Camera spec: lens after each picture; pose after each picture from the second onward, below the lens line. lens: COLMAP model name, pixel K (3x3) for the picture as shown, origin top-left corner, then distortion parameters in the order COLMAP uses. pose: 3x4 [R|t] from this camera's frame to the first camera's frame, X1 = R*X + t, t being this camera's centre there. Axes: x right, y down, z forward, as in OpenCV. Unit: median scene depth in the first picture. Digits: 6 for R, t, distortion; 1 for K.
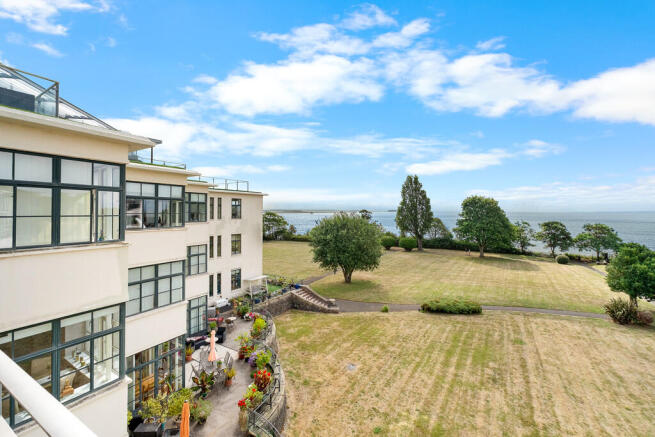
lens RADIAL K [[288.7, 0, 325.6], [0, 288.7, 215.0], [0, 0, 1]] dist [-0.000652, 0.001031]
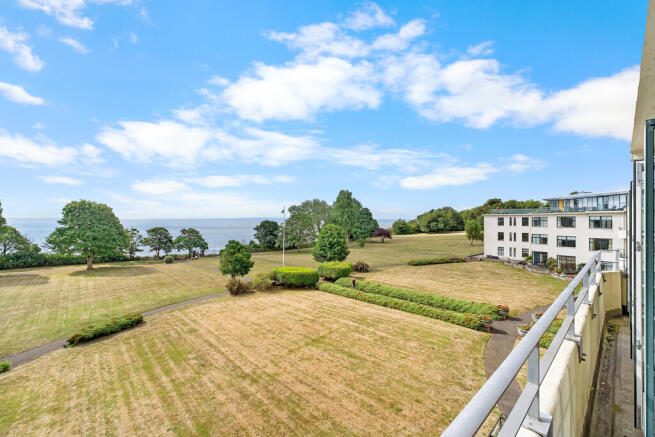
lens RADIAL K [[288.7, 0, 322.4], [0, 288.7, 222.1], [0, 0, 1]] dist [-0.000652, 0.001031]
pose [[0.269636, -0.005051, 0.962949, -0.256260], [0.004960, 0.999980, 0.003857, -0.000500], [-0.962950, 0.003736, 0.269655, 0.150773]]
